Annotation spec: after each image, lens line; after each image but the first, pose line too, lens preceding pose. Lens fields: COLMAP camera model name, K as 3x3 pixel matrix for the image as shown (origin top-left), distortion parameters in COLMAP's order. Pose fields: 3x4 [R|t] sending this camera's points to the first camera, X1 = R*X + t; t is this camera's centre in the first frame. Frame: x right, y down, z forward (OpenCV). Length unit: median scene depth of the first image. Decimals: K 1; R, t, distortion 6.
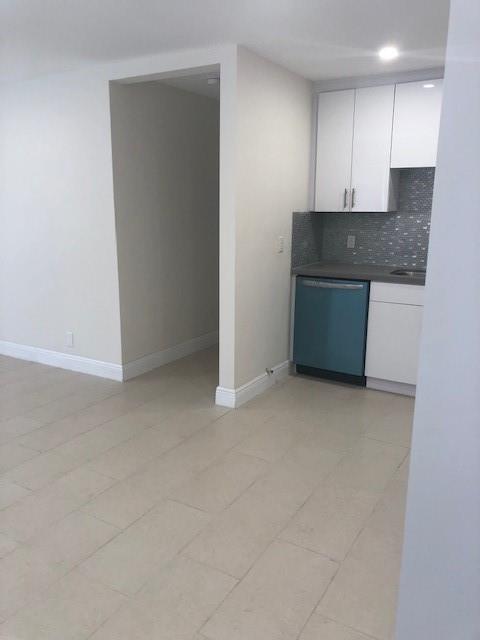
lens RADIAL K [[471.5, 0, 236.9], [0, 471.5, 319.9], [0, 0, 1]] dist [0.002553, -0.004231]
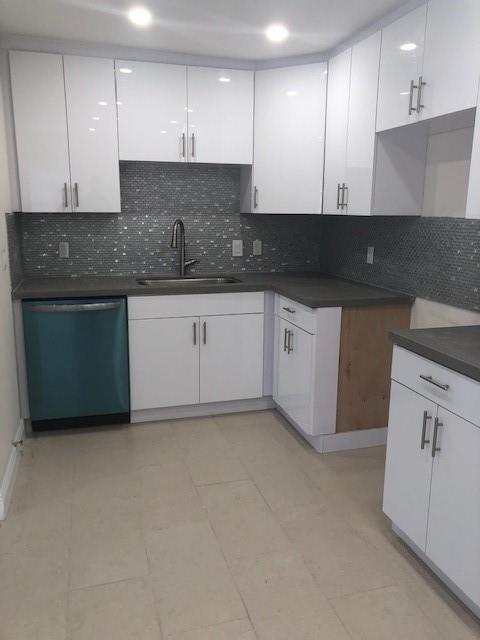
lens RADIAL K [[528.5, 0, 242.4], [0, 528.5, 318.8], [0, 0, 1]] dist [0.048692, -0.058933]
pose [[0.676716, -0.145264, 0.721771, -0.235408], [0.163898, 0.985465, 0.044667, -0.046893], [-0.717769, 0.088070, 0.690689, 0.197455]]
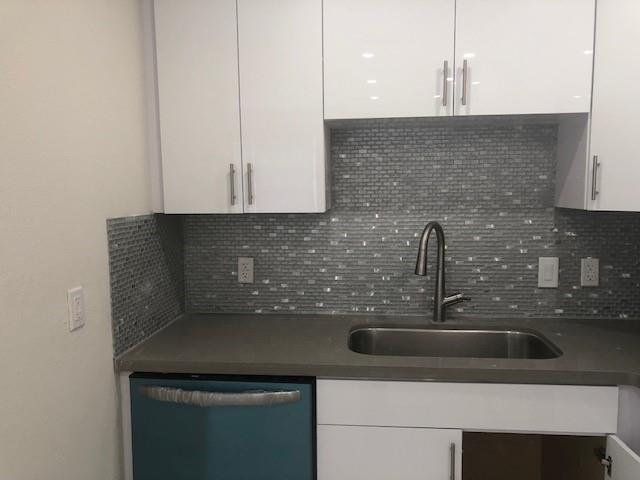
lens RADIAL K [[528.5, 0, 316.7], [0, 528.5, 245.2], [0, 0, 1]] dist [0.048692, -0.058933]
pose [[0.903478, -0.053976, 0.425223, 0.083572], [0.110103, 0.987977, -0.108528, -0.135177], [-0.414253, 0.144871, 0.898558, 0.514899]]
